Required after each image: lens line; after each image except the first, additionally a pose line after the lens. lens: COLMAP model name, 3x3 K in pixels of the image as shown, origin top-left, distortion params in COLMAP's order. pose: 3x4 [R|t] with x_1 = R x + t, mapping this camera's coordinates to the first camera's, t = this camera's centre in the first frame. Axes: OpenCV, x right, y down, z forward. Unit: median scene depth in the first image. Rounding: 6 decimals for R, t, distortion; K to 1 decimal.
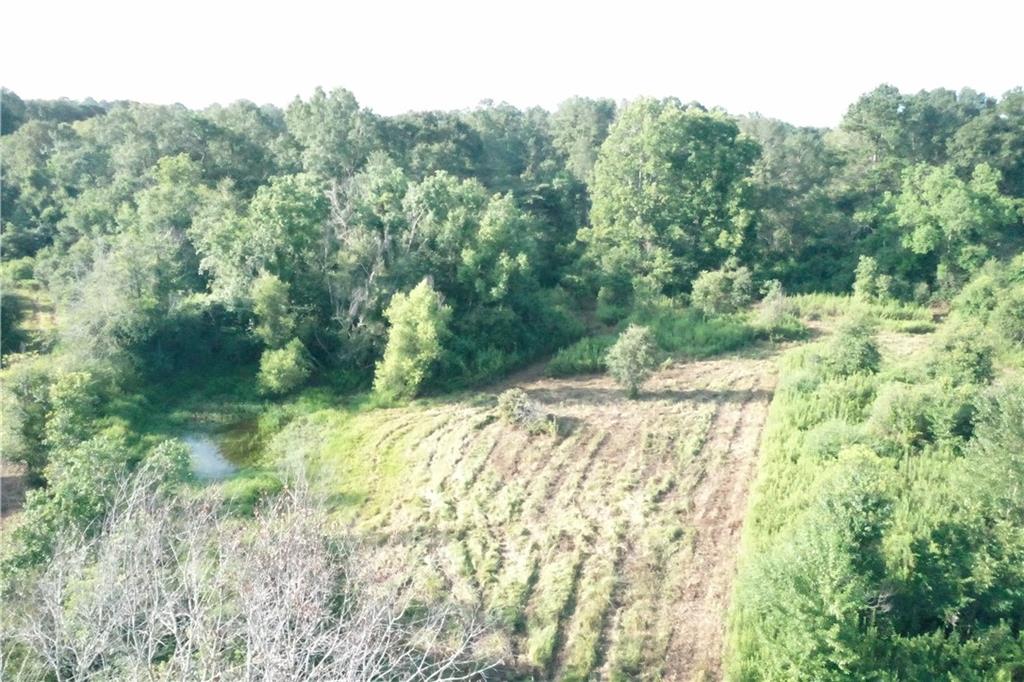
lens RADIAL K [[828.8, 0, 512.0], [0, 828.8, 341.0], [0, 0, 1]] dist [0.028450, 0.010680]
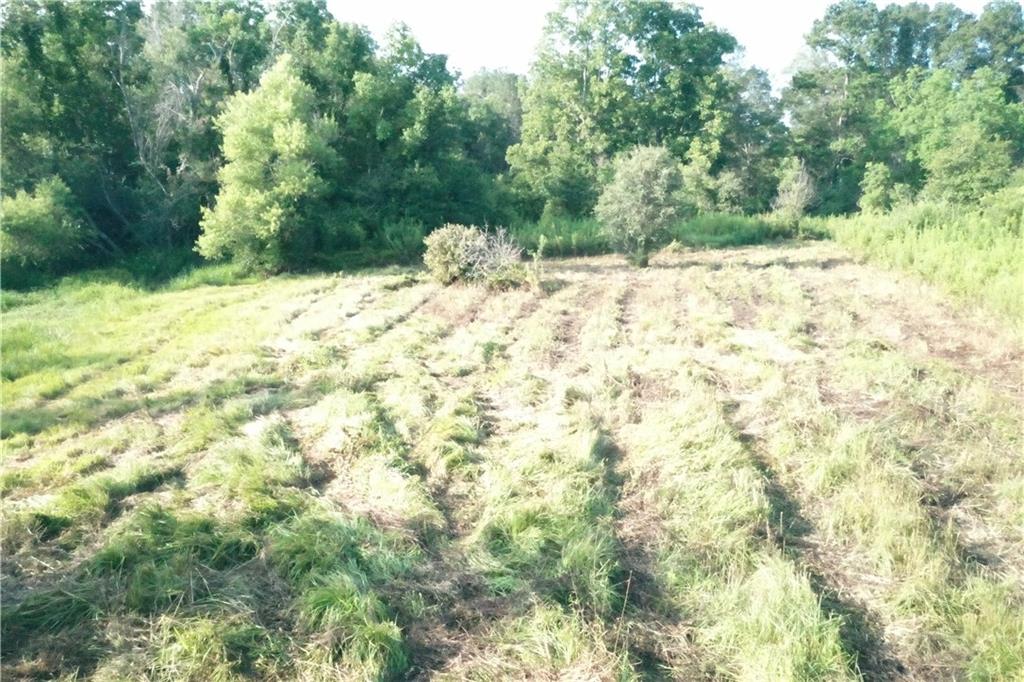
lens RADIAL K [[821.3, 0, 512.0], [0, 821.3, 341.0], [0, 0, 1]] dist [0.001291, -0.012285]
pose [[0.991916, -0.028580, 0.123636, -0.026526], [0.036907, 0.997164, -0.065591, 0.160184], [-0.121411, 0.069624, 0.990158, 0.427656]]
